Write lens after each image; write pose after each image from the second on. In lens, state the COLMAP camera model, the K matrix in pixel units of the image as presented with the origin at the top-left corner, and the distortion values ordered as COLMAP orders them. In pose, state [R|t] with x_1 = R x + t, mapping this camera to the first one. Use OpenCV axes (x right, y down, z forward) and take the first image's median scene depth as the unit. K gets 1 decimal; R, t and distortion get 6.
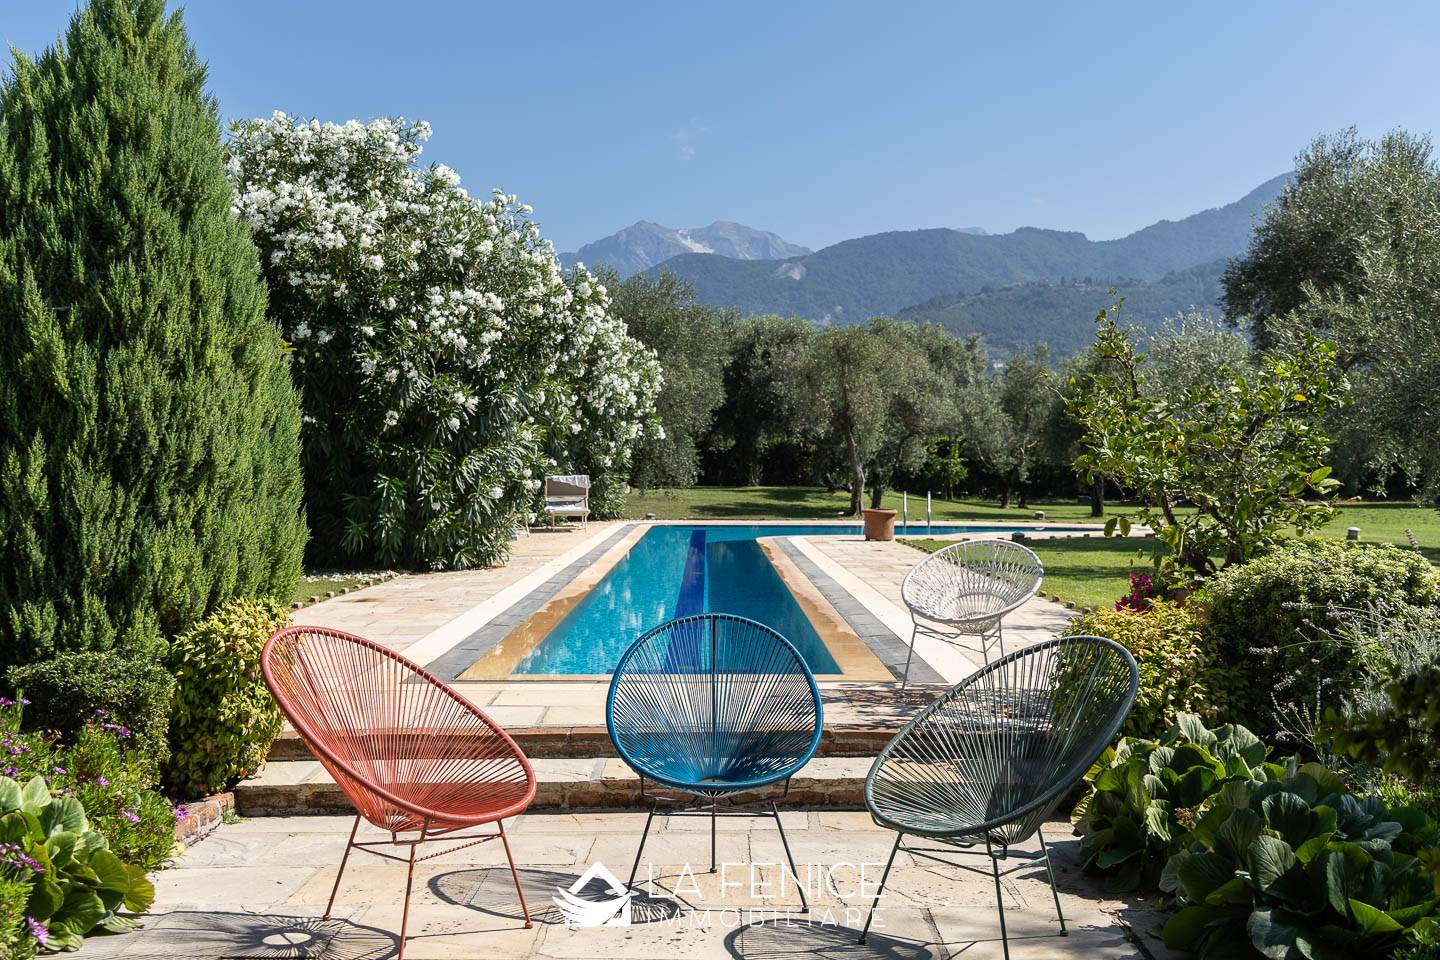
lens RADIAL K [[1639.7, 0, 771.1], [0, 1639.7, 473.3], [0, 0, 1]] dist [0.069250, 0.000000]
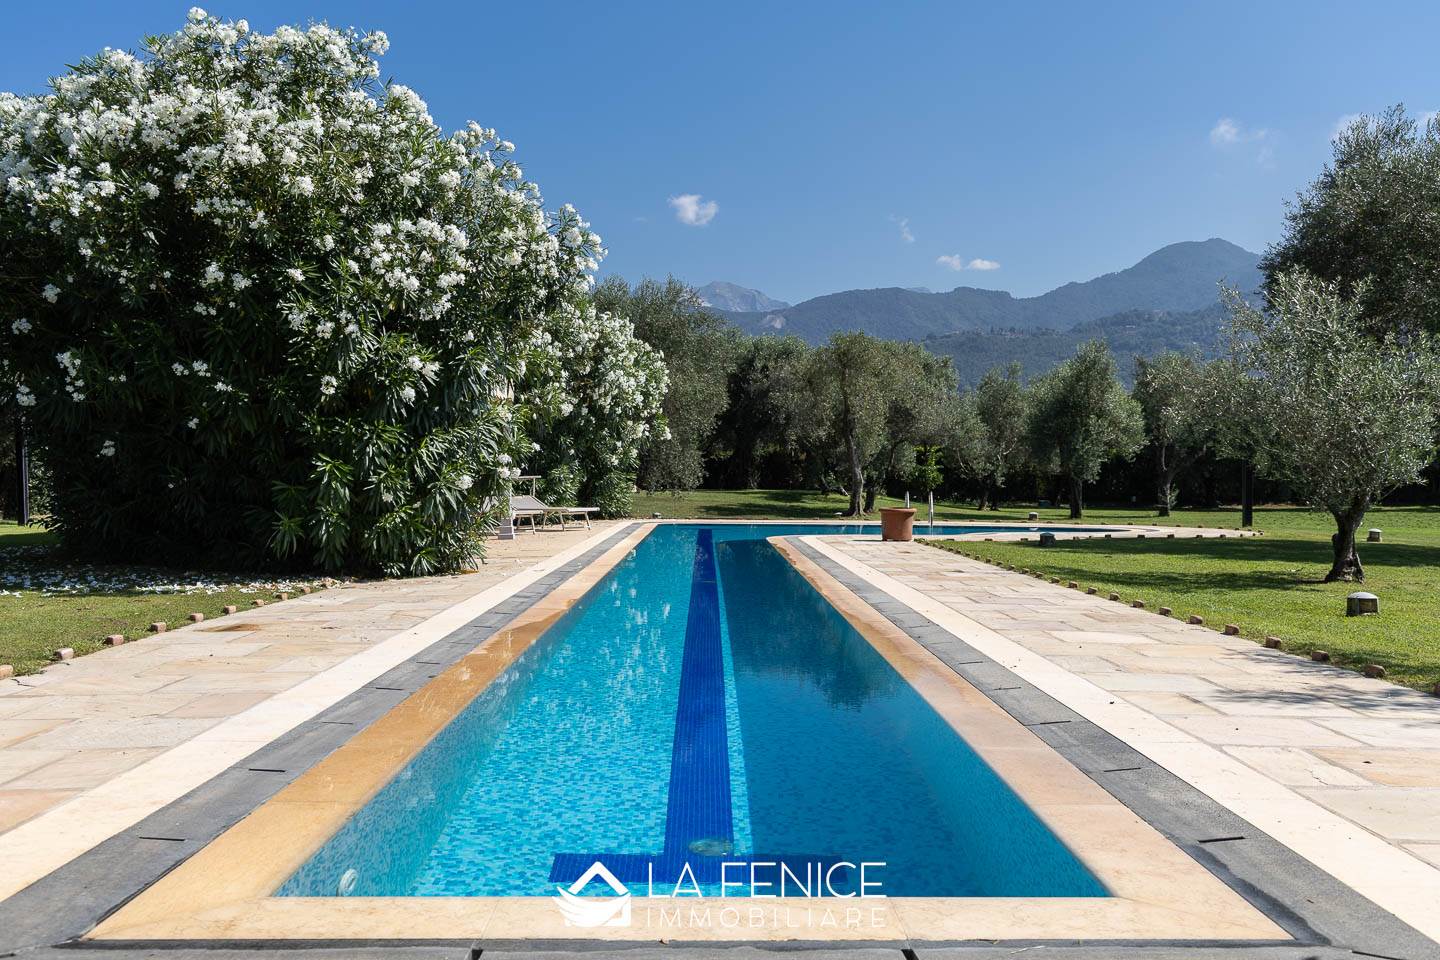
lens RADIAL K [[1288.1, 0, 730.6], [0, 1288.1, 473.0], [0, 0, 1]] dist [0.016702, -0.004763]
pose [[0.999812, 0.003666, -0.019017, -0.021707], [-0.003841, 0.999951, -0.009176, 0.012386], [0.018982, 0.009248, 0.999777, 0.348847]]
